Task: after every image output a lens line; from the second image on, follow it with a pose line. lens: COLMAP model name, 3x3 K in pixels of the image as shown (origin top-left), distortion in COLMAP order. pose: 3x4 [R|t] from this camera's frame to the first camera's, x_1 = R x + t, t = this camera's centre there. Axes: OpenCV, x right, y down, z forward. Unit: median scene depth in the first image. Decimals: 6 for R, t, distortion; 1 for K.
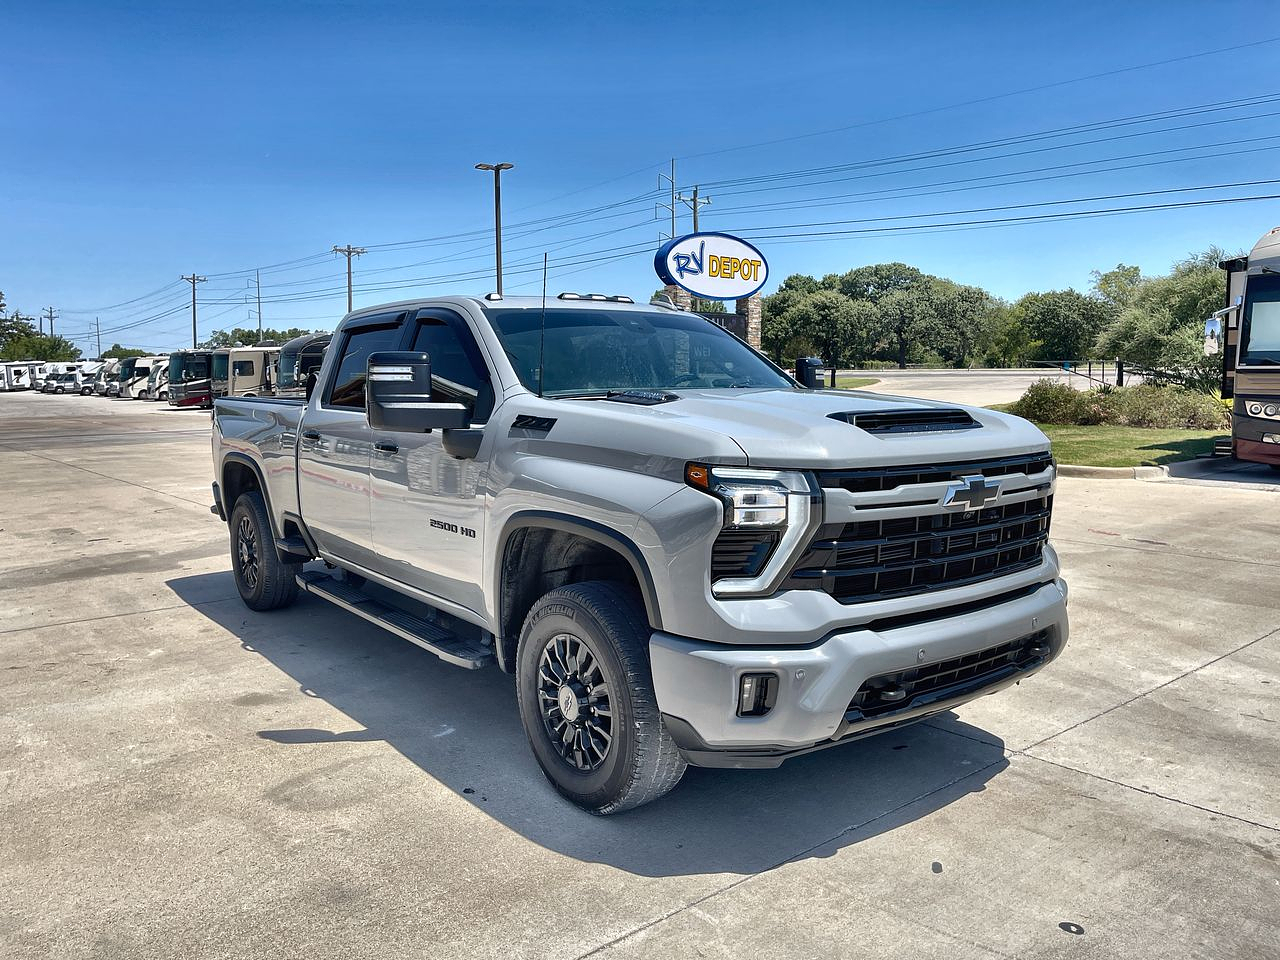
lens RADIAL K [[969.2, 0, 640.0], [0, 969.2, 480.0], [0, 0, 1]] dist [0.012761, 0.004356]
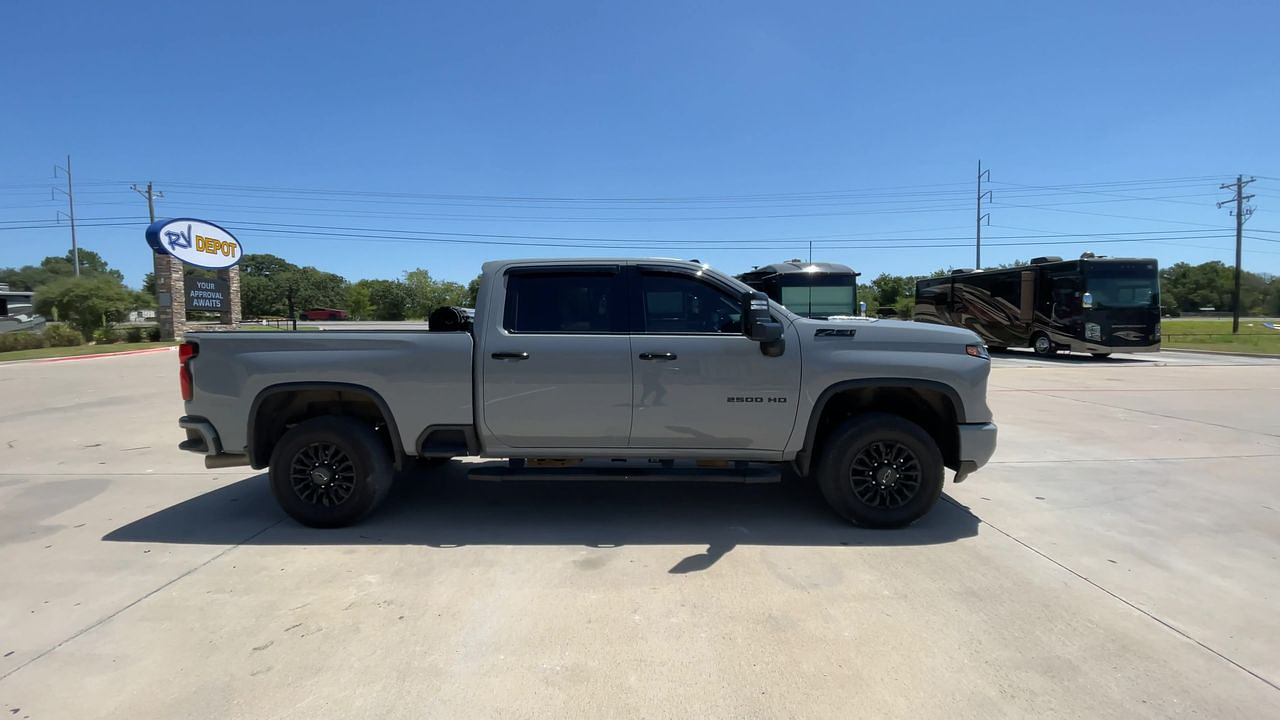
lens RADIAL K [[522.1, 0, 641.8], [0, 522.1, 359.9], [0, 0, 1]] dist [0.039668, -0.031623]
pose [[0.640948, -0.049379, 0.765995, -0.103707], [0.082317, 0.996595, -0.004635, -0.003123], [-0.763158, 0.066025, 0.642830, 0.060218]]
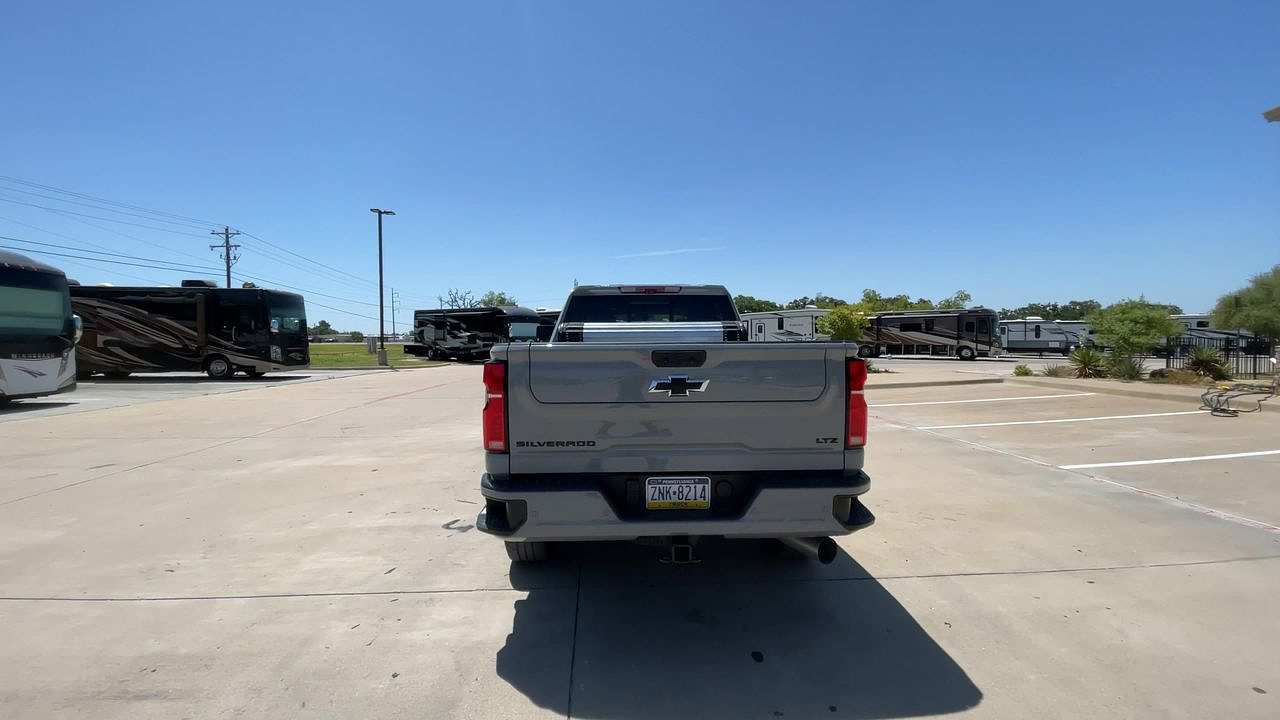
lens RADIAL K [[519.2, 0, 634.7], [0, 519.2, 356.7], [0, 0, 1]] dist [0.038676, -0.031177]
pose [[-0.800764, -0.004632, 0.598962, -0.099042], [0.069800, 0.992436, 0.100991, -0.021186], [-0.594899, 0.122678, -0.794383, 0.246731]]
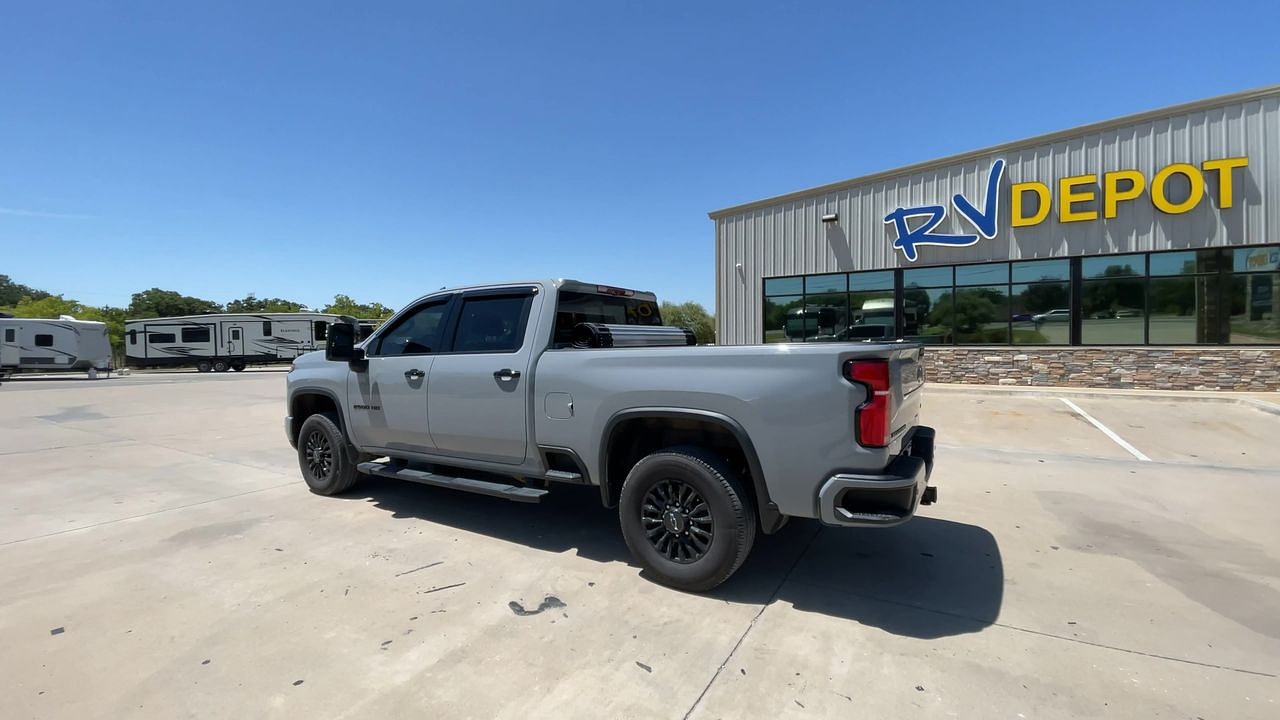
lens RADIAL K [[523.1, 0, 640.0], [0, 523.1, 360.0], [0, 0, 1]] dist [0.001214, -0.013901]
pose [[-0.936086, 0.029215, -0.350557, 0.002155], [-0.014452, 0.992510, 0.121306, -0.023118], [0.351475, 0.118619, -0.928652, 0.258377]]
